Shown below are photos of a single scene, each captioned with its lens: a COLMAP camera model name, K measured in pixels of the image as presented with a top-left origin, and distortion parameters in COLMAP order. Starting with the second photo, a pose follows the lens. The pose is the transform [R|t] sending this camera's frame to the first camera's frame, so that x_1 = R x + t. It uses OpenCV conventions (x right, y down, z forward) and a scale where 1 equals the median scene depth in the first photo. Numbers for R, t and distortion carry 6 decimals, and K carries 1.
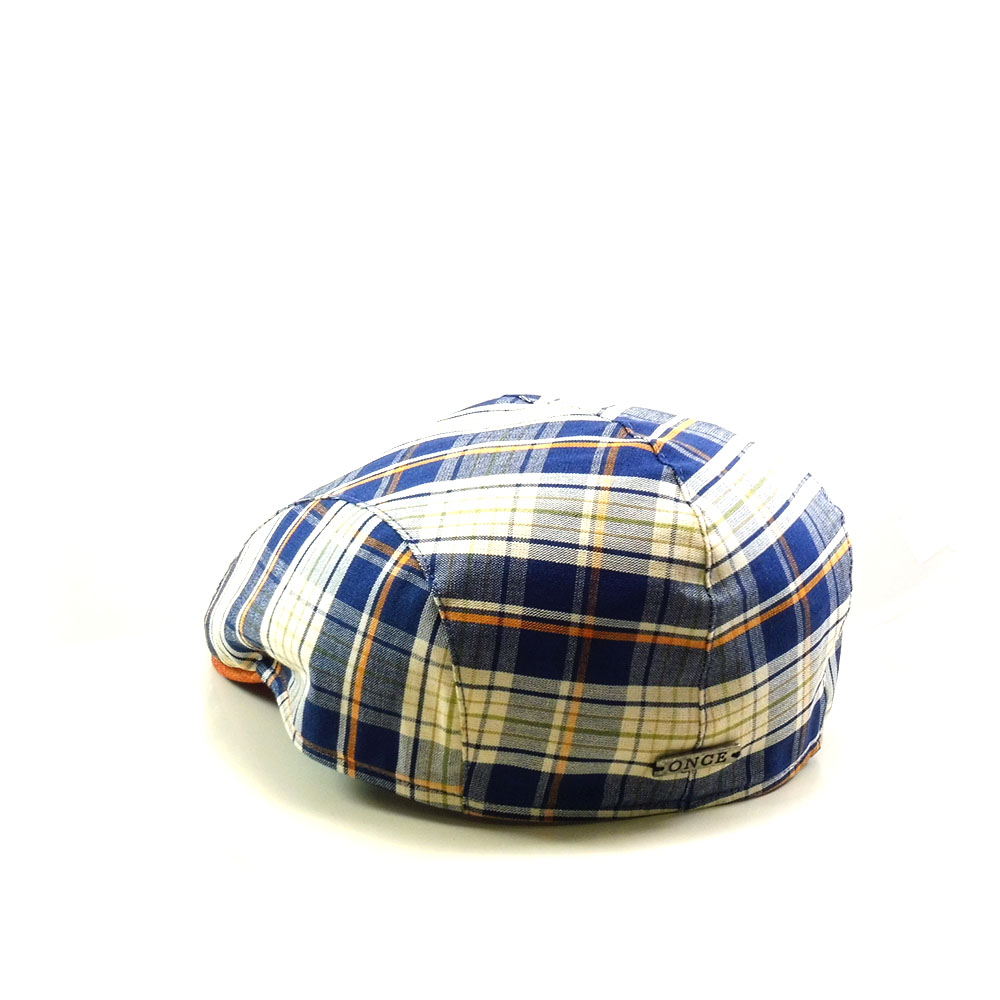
lens RADIAL K [[2617.3, 0, 495.4], [0, 2617.3, 499.2], [0, 0, 1]] dist [0.592119, 0.000000]
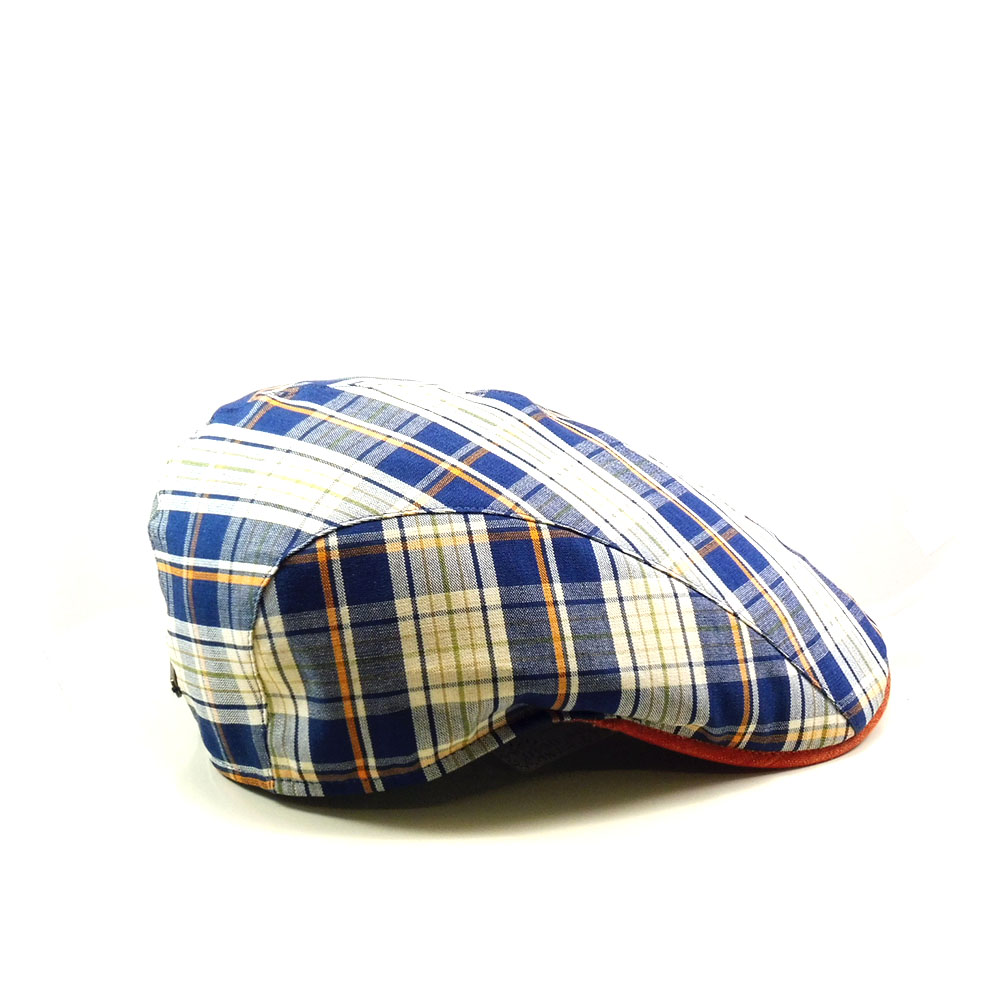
lens RADIAL K [[2617.3, 0, 501.3], [0, 2617.3, 502.5], [0, 0, 1]] dist [0.592119, 0.000000]
pose [[-0.337591, 0.247993, -0.908037, 1.007510], [-0.270388, 0.898466, 0.345904, -0.378654], [0.901622, 0.362296, -0.236260, 1.365528]]
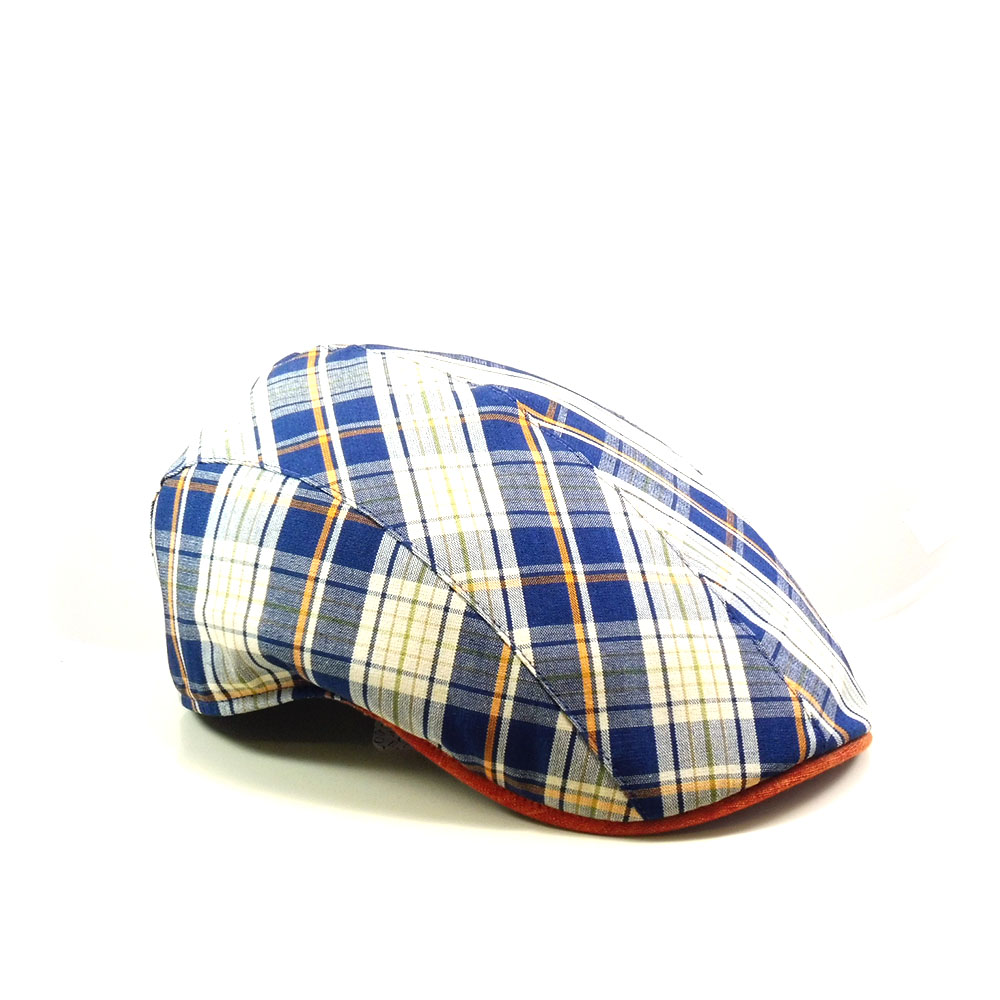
lens RADIAL K [[2617.3, 0, 497.5], [0, 2617.3, 497.8], [0, 0, 1]] dist [0.592119, 0.000000]
pose [[-0.944045, 0.077836, -0.320501, 0.360383], [-0.104910, 0.850416, 0.515545, -0.566967], [0.312687, 0.520321, -0.794665, 1.982551]]
